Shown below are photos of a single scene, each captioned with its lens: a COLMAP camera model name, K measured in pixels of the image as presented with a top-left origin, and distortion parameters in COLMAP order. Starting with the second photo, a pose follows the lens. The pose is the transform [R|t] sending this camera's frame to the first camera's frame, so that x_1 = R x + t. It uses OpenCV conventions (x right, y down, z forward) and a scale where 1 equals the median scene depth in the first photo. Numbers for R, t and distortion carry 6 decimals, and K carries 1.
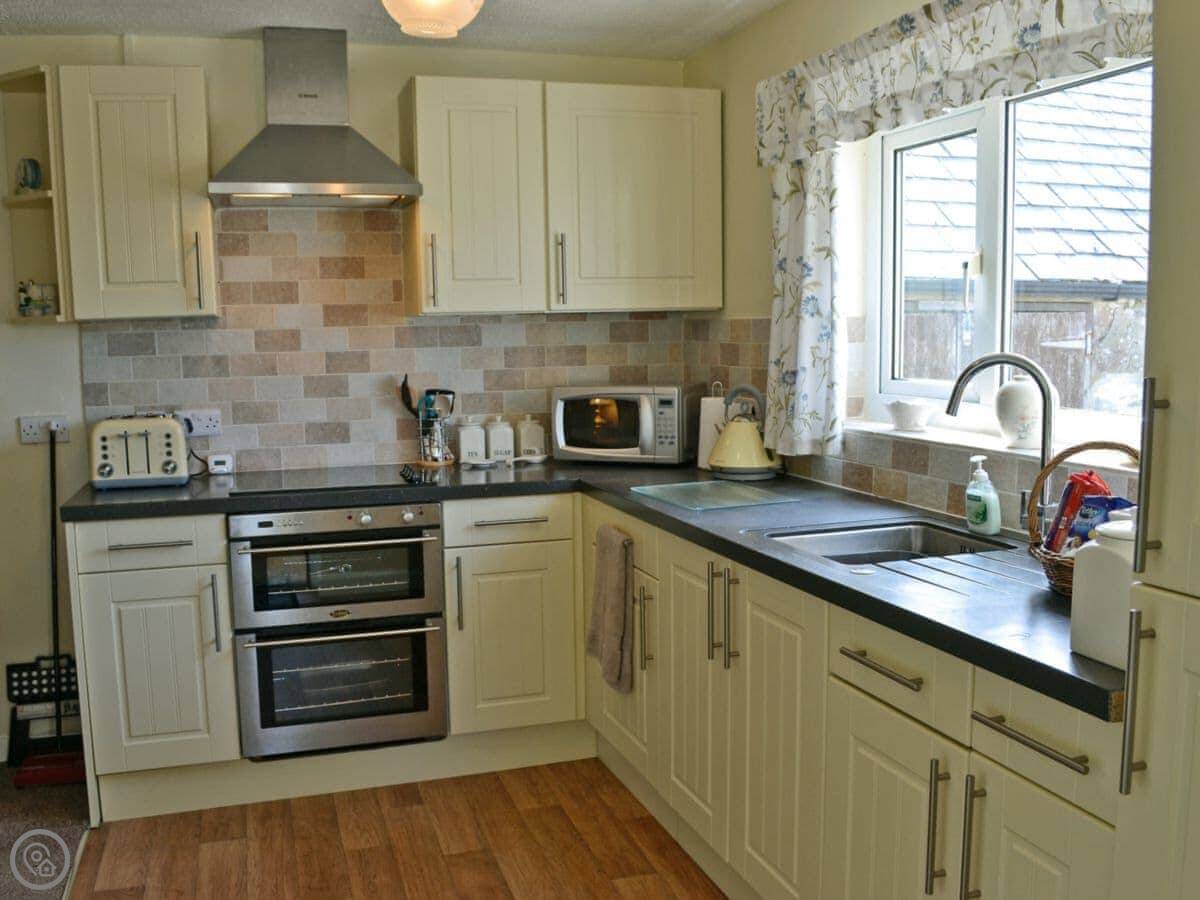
lens RADIAL K [[1081.7, 0, 616.6], [0, 1081.7, 465.7], [0, 0, 1]] dist [-0.096121, 0.011572]
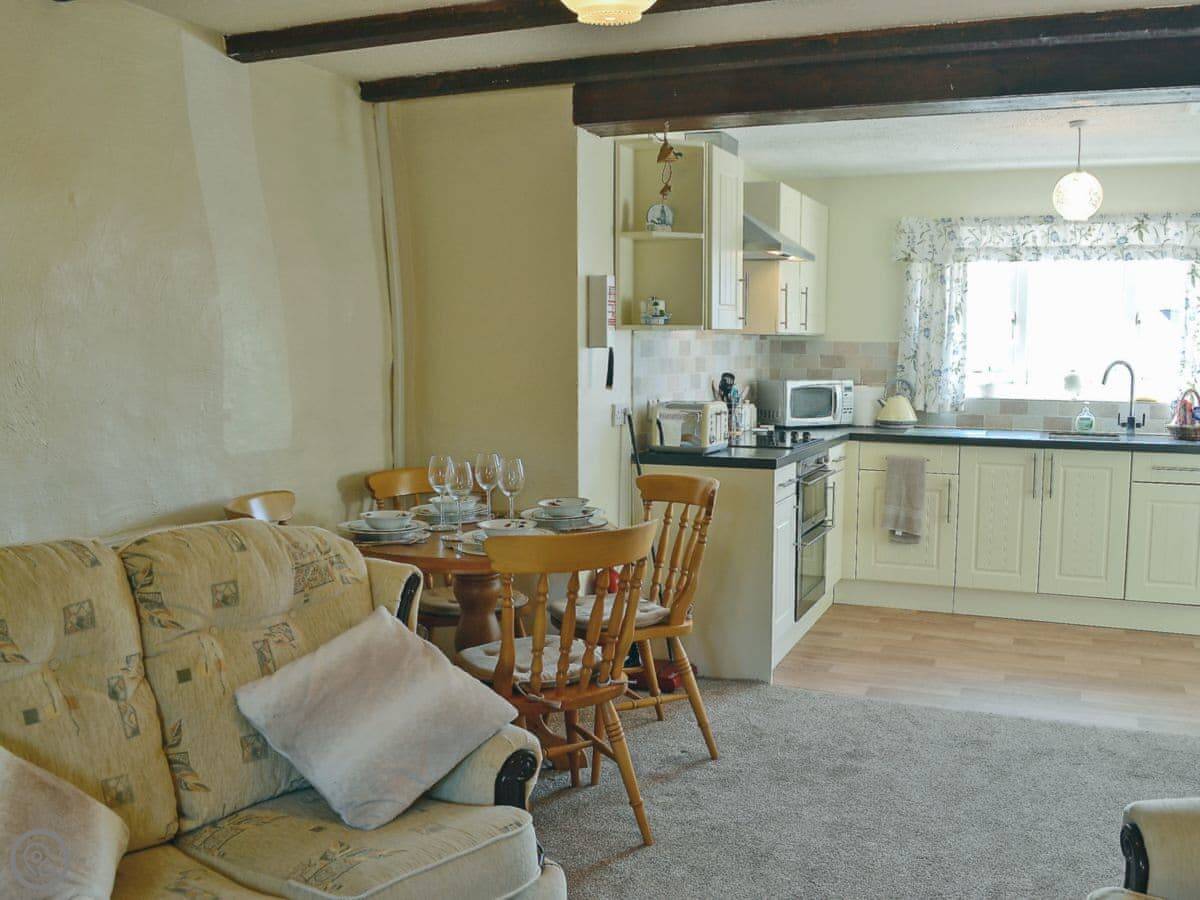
lens RADIAL K [[1064.3, 0, 630.0], [0, 1064.3, 454.6], [0, 0, 1]] dist [-0.083072, 0.002049]
pose [[0.641421, -0.059531, 0.764876, -1.798831], [0.078189, 0.996866, 0.012018, -0.000906], [-0.763194, 0.052096, 0.644066, 0.212583]]
